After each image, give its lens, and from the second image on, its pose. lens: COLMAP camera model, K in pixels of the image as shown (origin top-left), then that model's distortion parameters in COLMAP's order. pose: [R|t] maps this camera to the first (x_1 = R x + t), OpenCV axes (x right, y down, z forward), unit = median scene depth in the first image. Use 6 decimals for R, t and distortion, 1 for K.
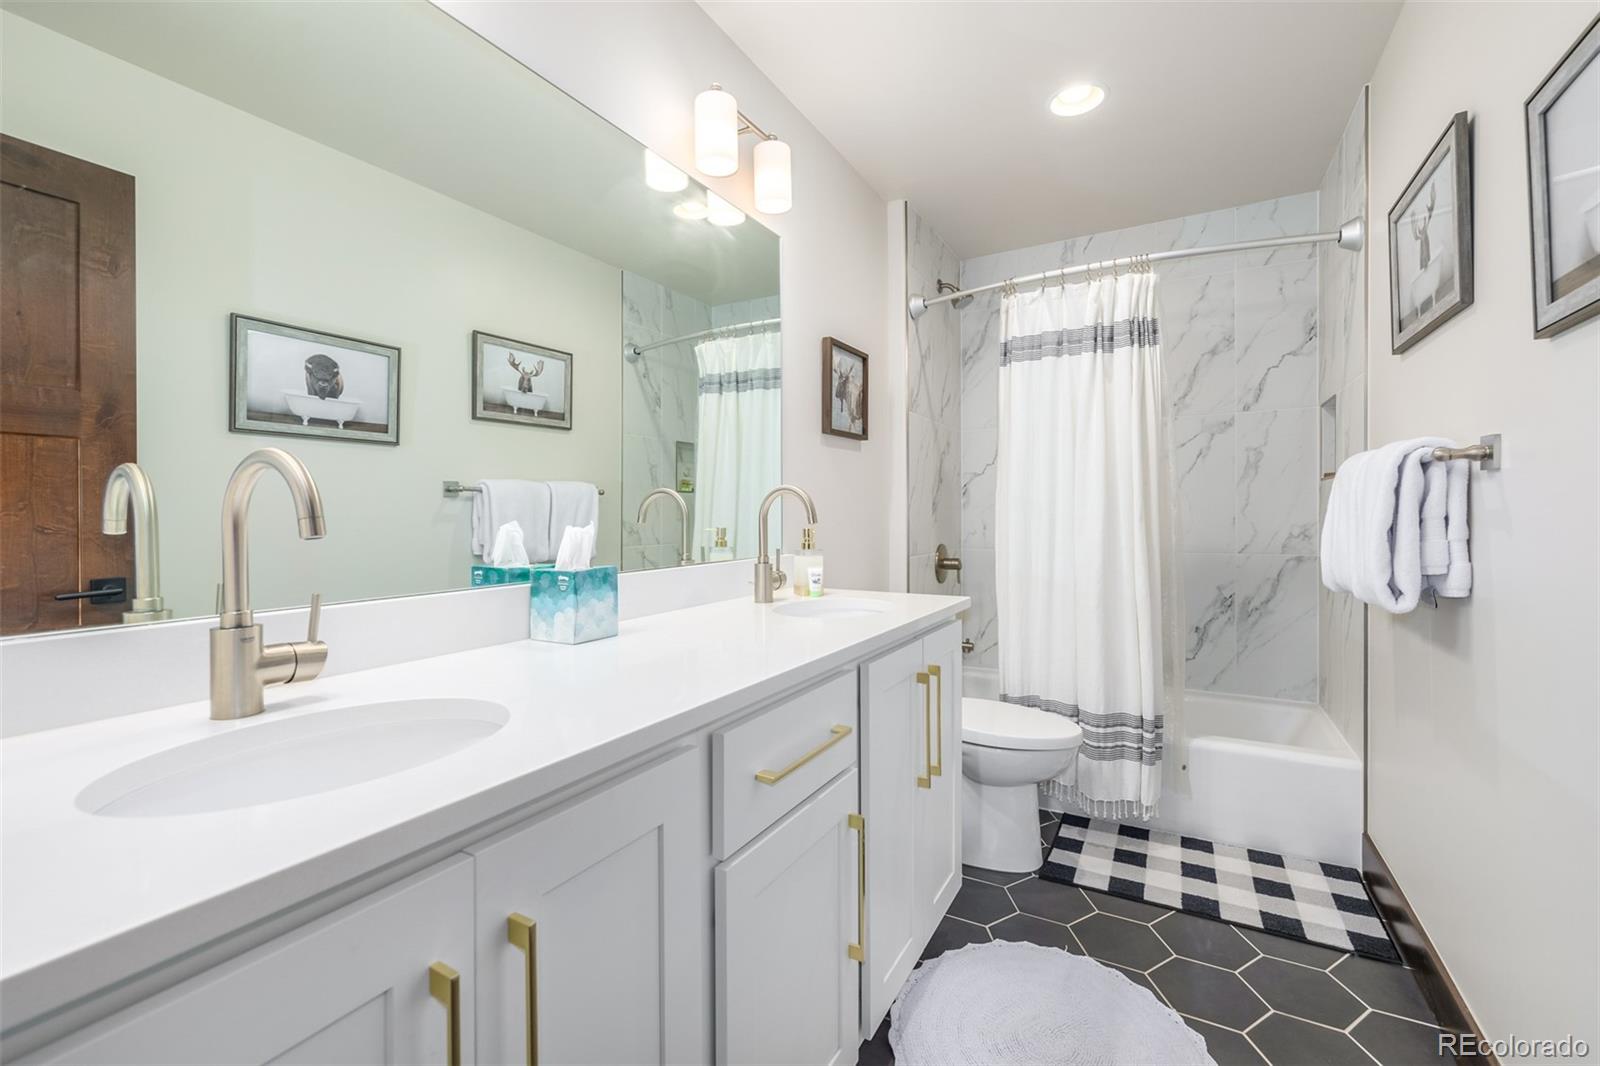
lens RADIAL K [[674.4, 0, 798.0], [0, 674.4, 519.5], [0, 0, 1]] dist [-0.001571, -0.000066]
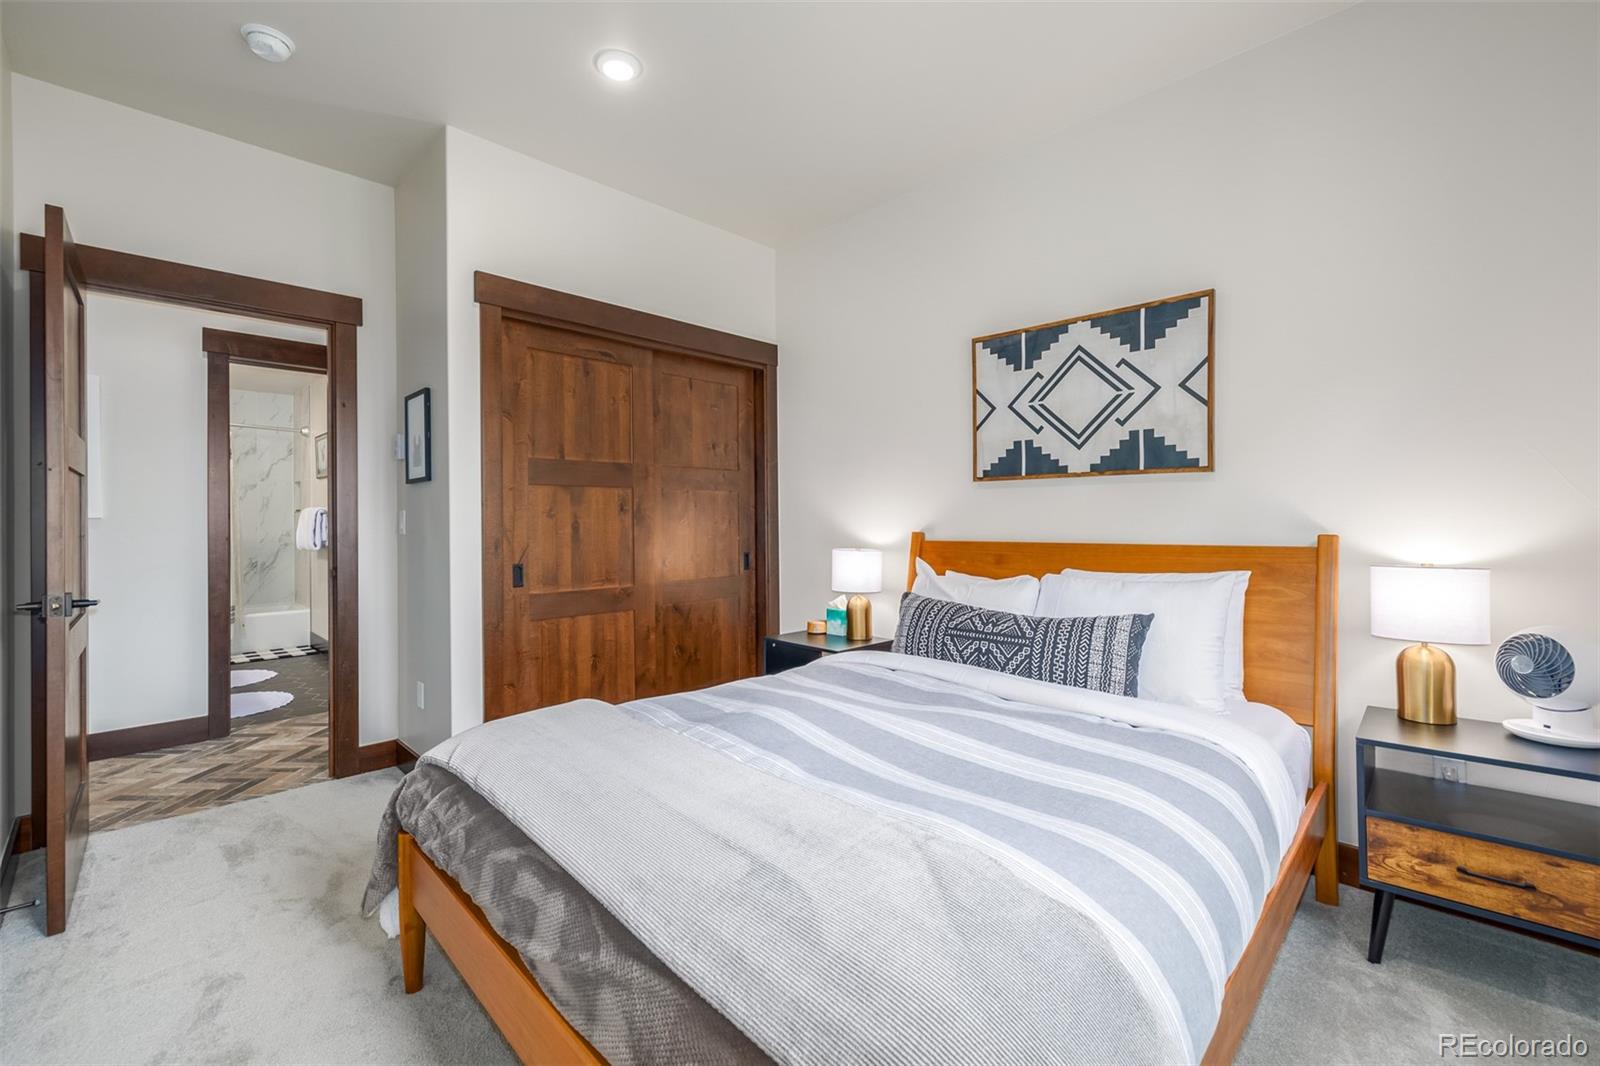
lens RADIAL K [[674.4, 0, 798.0], [0, 674.4, 519.5], [0, 0, 1]] dist [-0.001571, -0.000066]
pose [[0.257105, 0.001199, 0.966383, -1.474475], [0.012612, 0.999910, -0.004596, 0.004894], [-0.966301, 0.013370, 0.257067, -1.840297]]
